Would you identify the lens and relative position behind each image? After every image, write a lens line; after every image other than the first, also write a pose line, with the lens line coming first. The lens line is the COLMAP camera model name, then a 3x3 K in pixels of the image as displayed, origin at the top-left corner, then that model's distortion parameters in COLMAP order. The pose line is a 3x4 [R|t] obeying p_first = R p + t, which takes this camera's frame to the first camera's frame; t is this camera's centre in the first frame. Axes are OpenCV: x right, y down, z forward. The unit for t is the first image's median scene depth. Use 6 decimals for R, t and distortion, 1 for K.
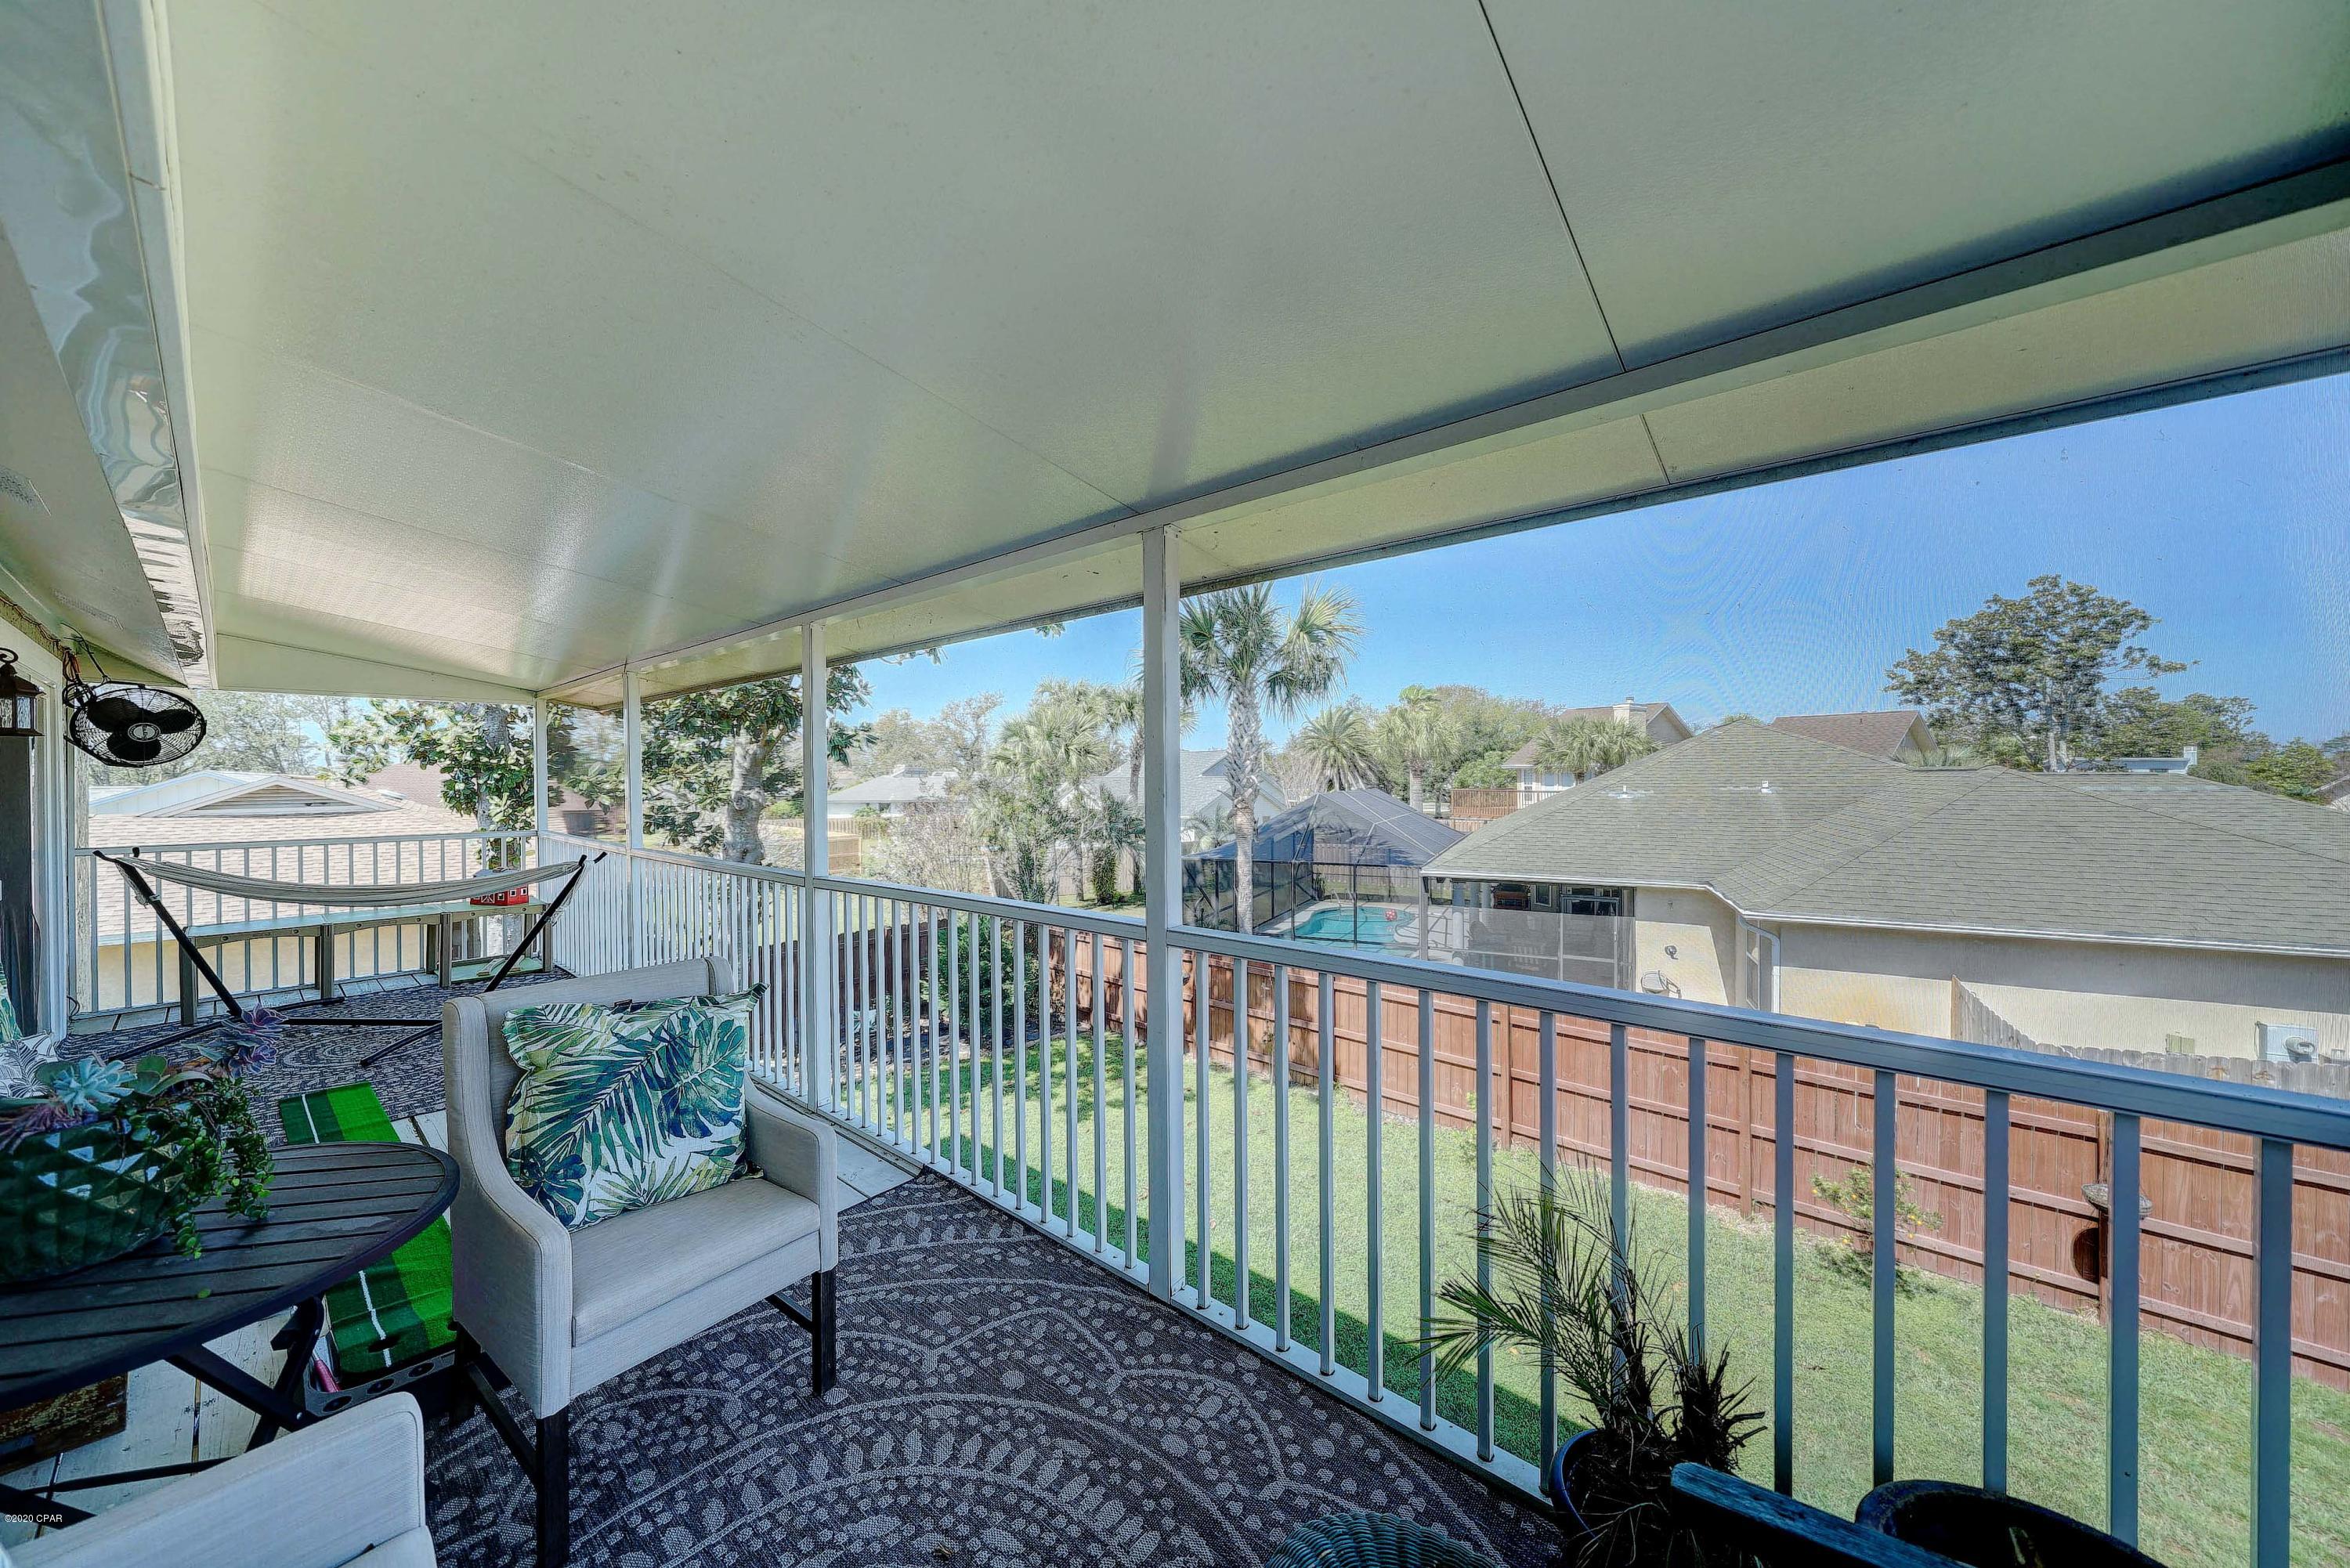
lens RADIAL K [[774.3, 0, 1152.2], [0, 774.3, 781.6], [0, 0, 1]] dist [0.020923, -0.000042]
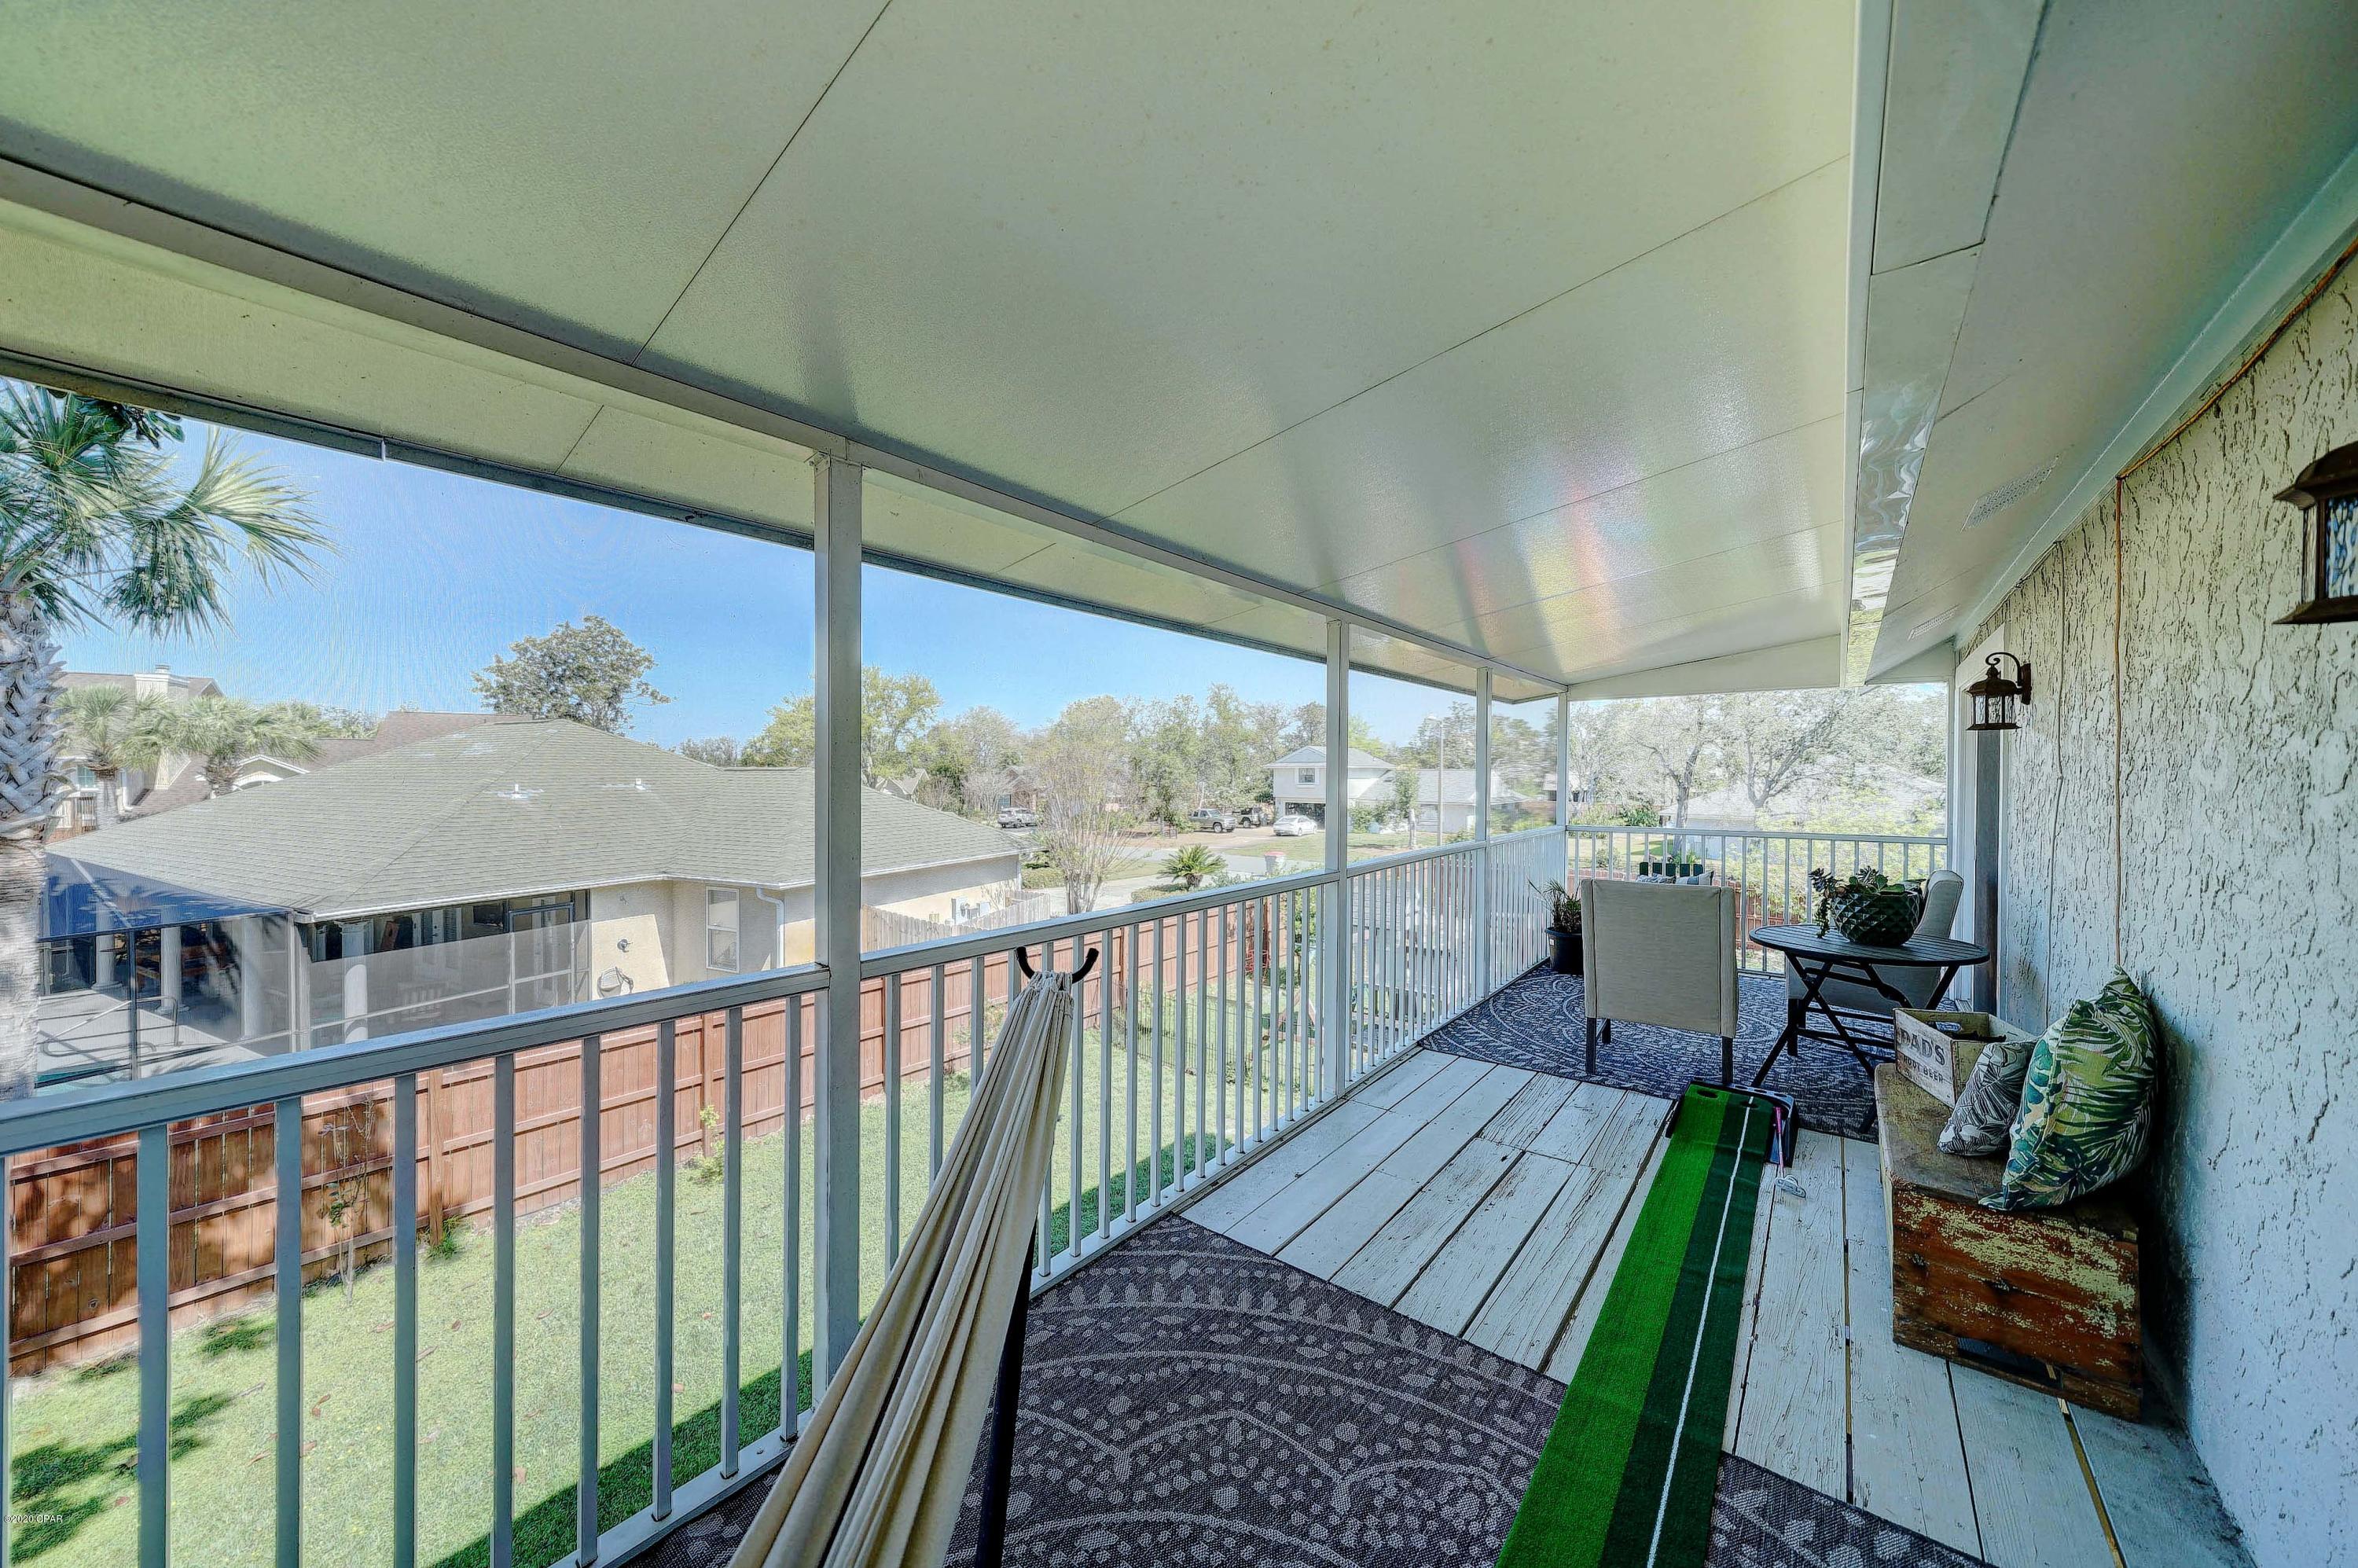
lens RADIAL K [[799.7, 0, 1134.9], [0, 799.7, 780.2], [0, 0, 1]] dist [-0.000264, -0.000047]
pose [[0.021641, -0.006412, 0.999745, -0.368010], [0.005070, 0.999967, 0.006304, -0.002089], [-0.999753, 0.004932, 0.021673, 0.310304]]
